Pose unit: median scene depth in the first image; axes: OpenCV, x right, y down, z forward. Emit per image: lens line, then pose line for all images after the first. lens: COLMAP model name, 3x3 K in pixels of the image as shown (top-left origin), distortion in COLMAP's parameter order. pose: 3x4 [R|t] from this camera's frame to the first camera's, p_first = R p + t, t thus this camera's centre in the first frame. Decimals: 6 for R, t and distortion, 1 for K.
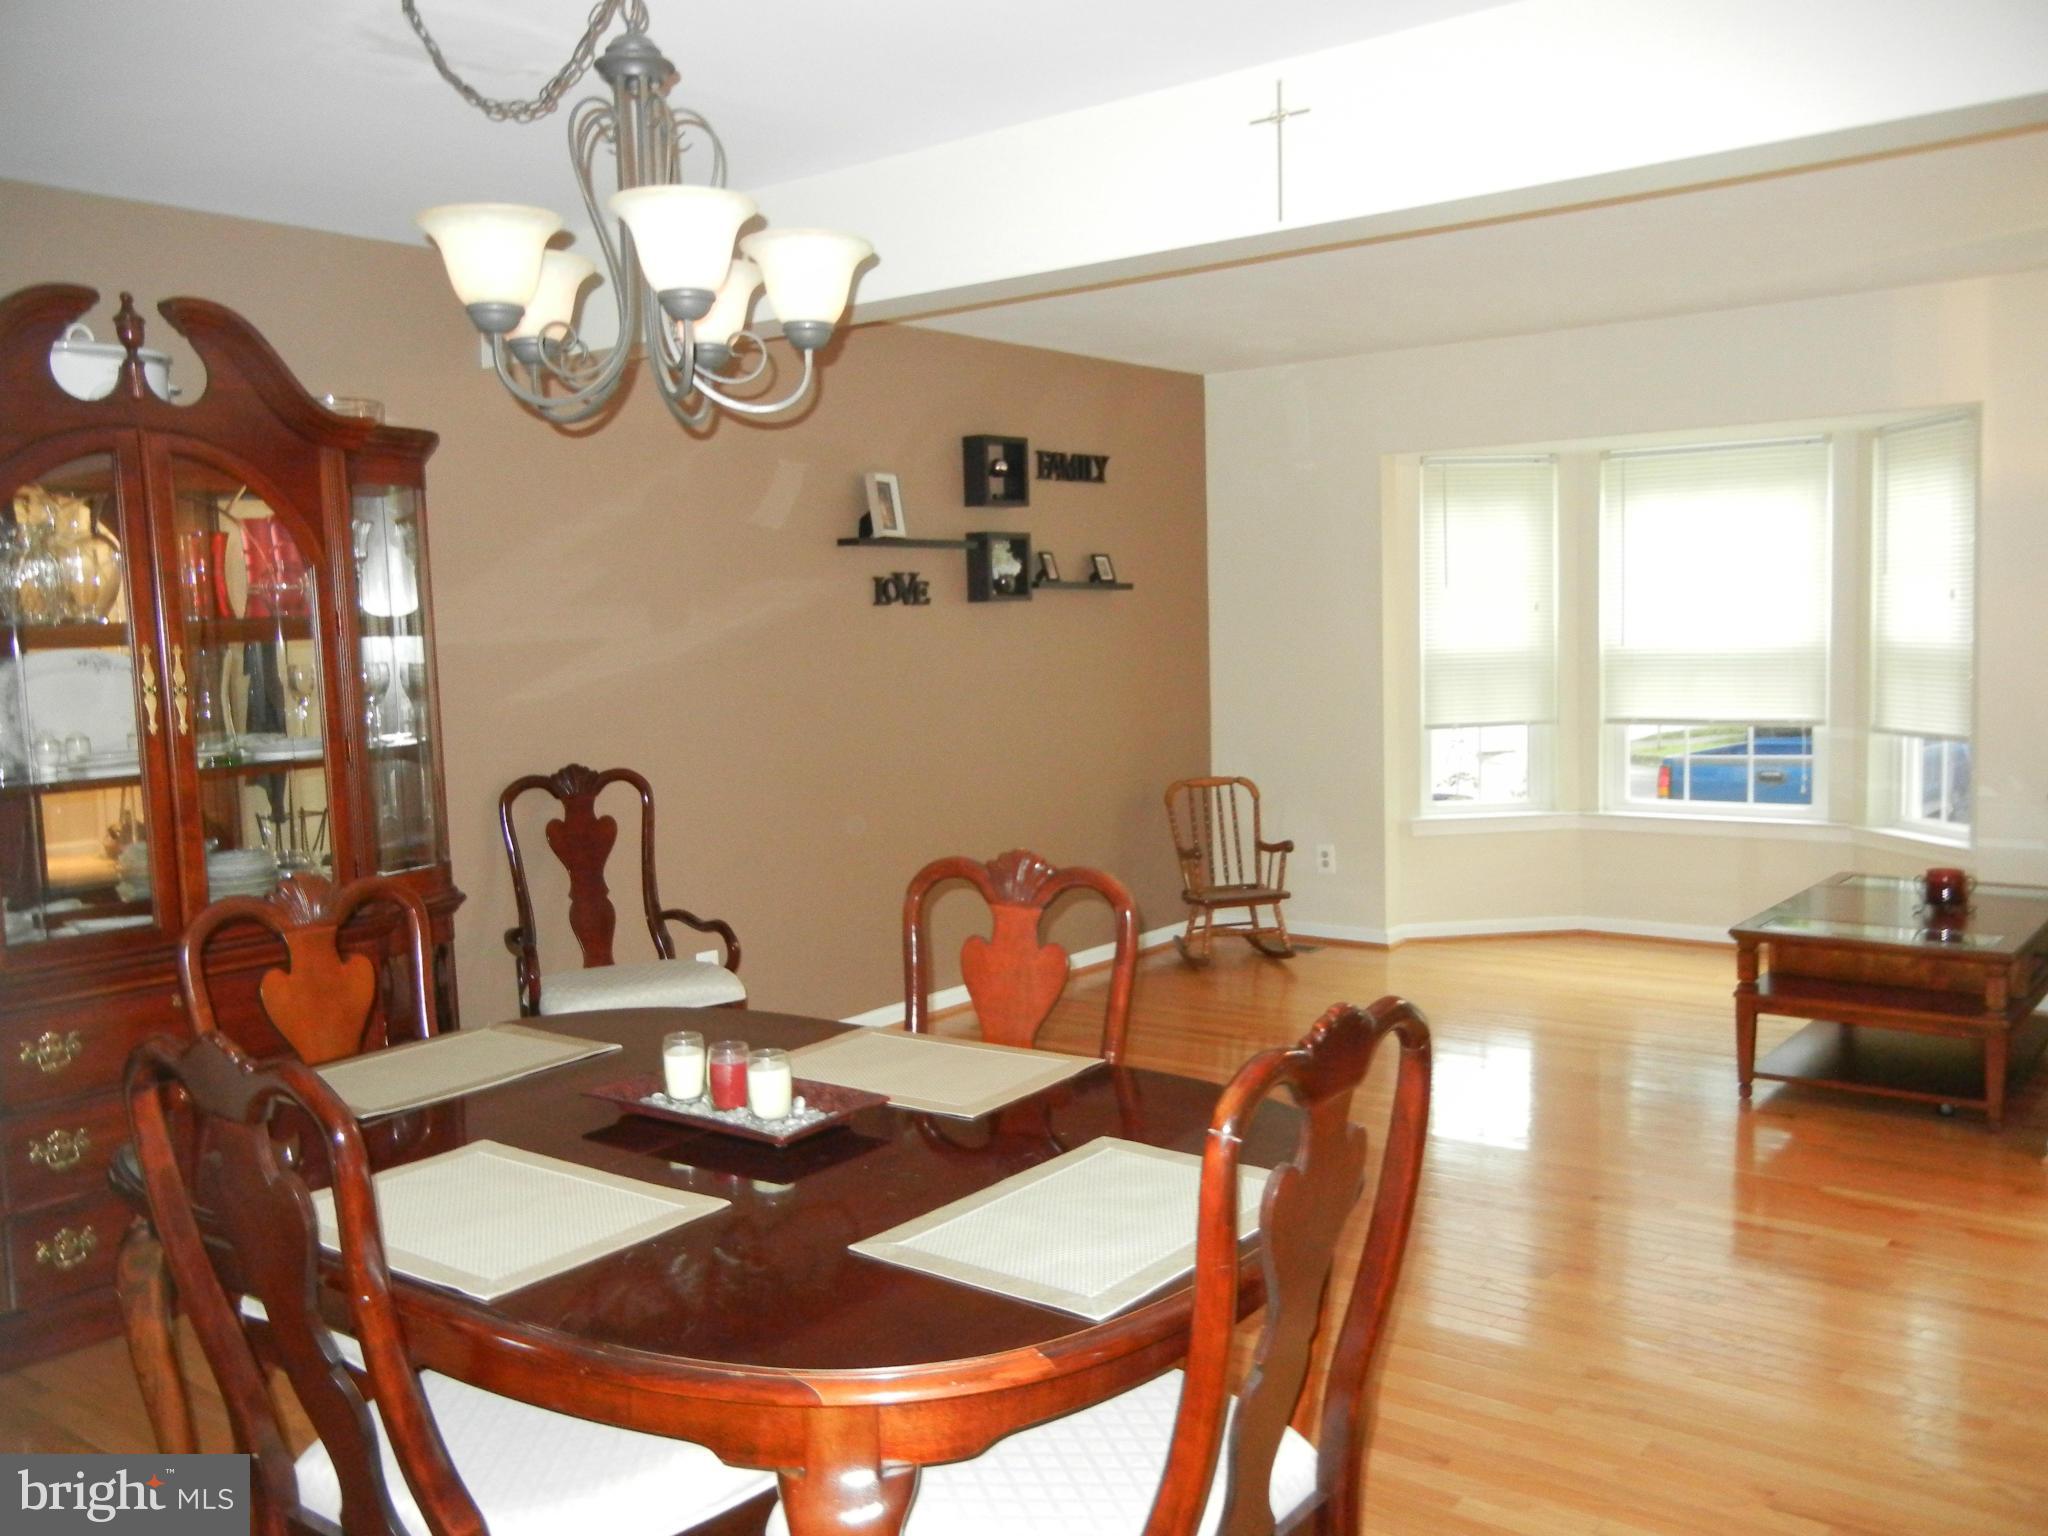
lens RADIAL K [[1760.2, 0, 1024.0], [0, 1760.2, 768.0], [0, 0, 1]] dist [-0.011285, 0.014418]
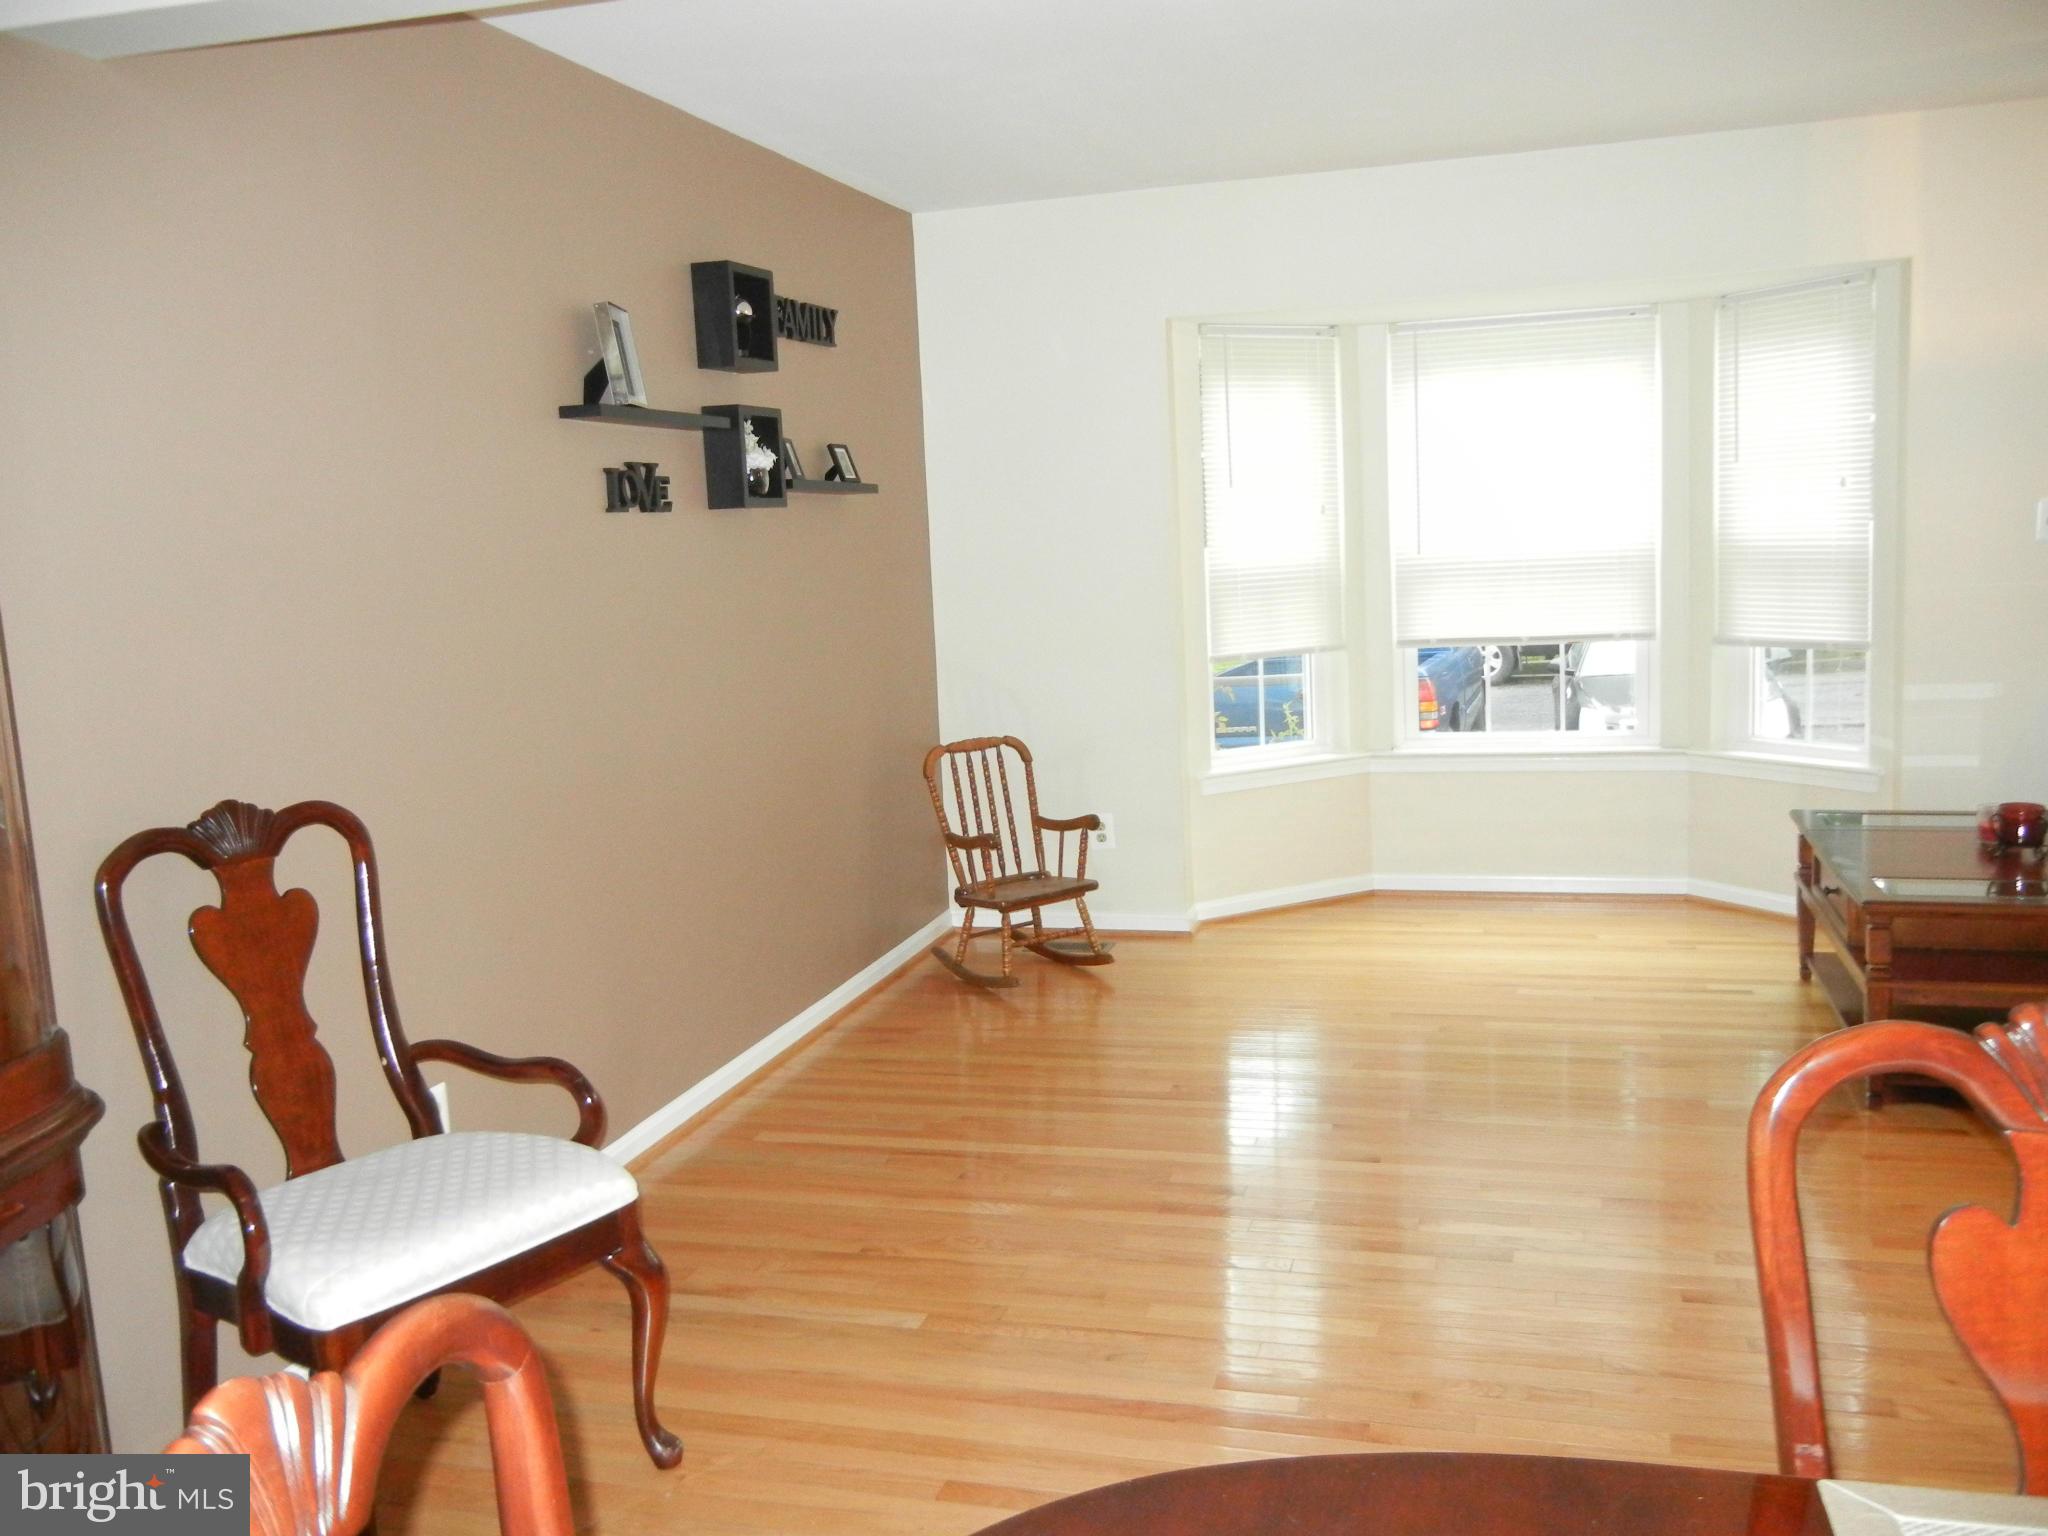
lens RADIAL K [[1760.2, 0, 1024.0], [0, 1760.2, 768.0], [0, 0, 1]] dist [-0.011285, 0.014418]
pose [[0.929378, -0.067598, 0.362886, -0.170007], [0.054429, 0.997439, 0.046407, -0.018323], [-0.365094, -0.023379, 0.930677, 0.309085]]
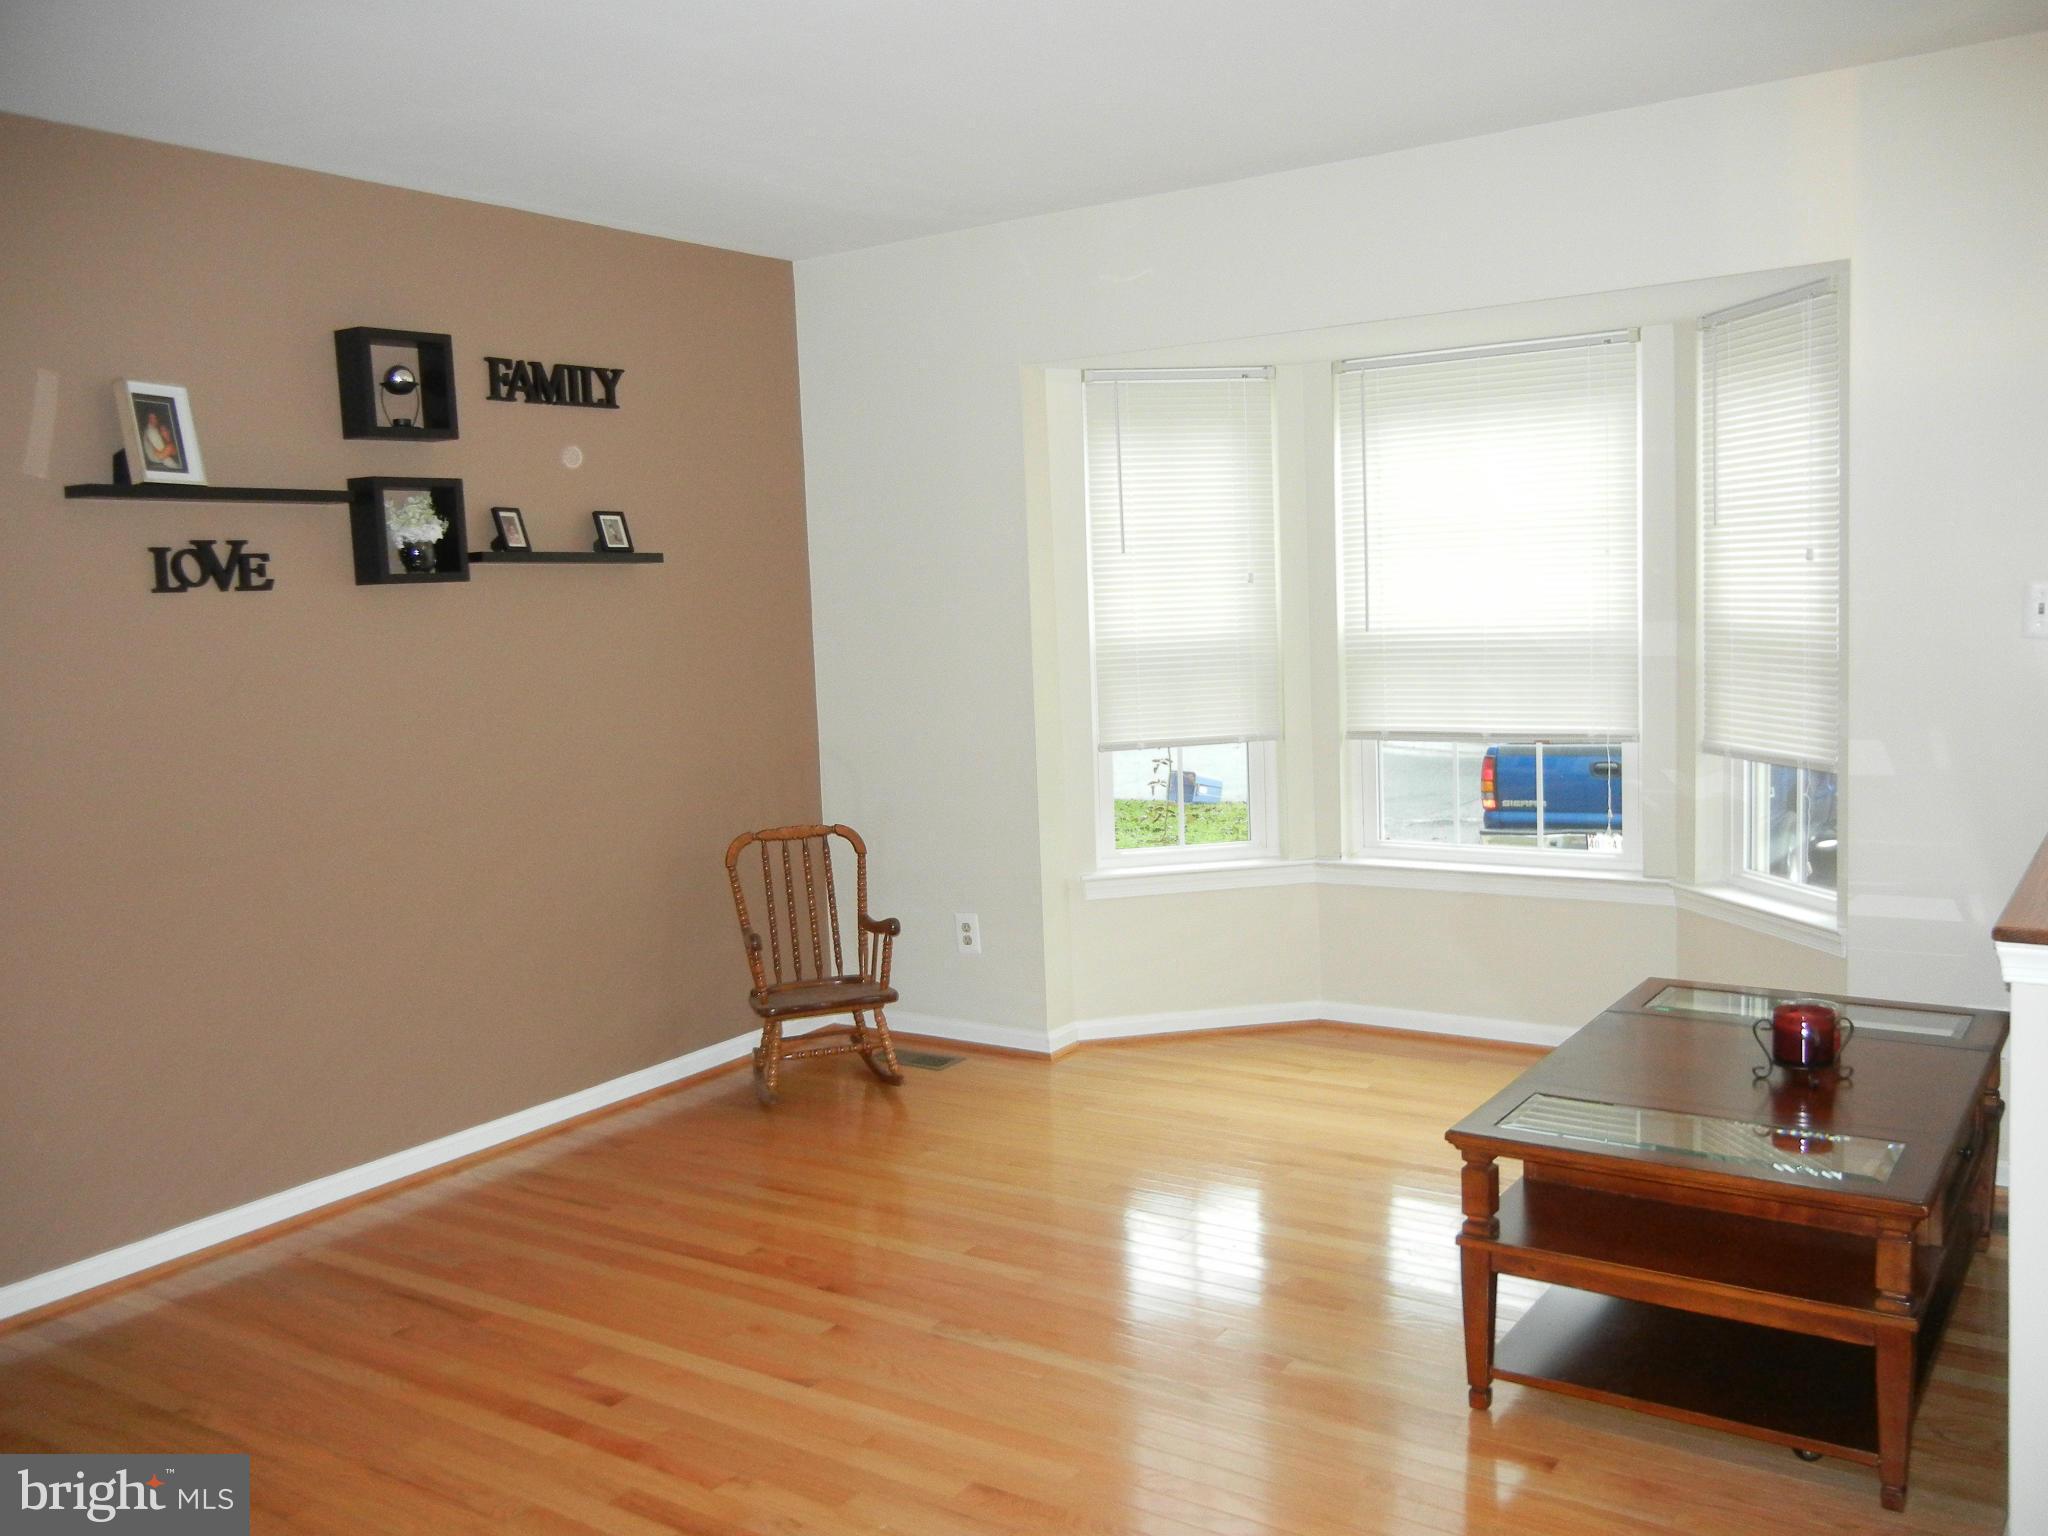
lens RADIAL K [[1760.2, 0, 1024.0], [0, 1760.2, 768.0], [0, 0, 1]] dist [-0.011285, 0.014418]
pose [[0.997644, -0.019919, 0.065649, 0.169305], [0.018845, 0.999679, 0.016927, -0.031623], [-0.065965, -0.015650, 0.997699, 0.321962]]
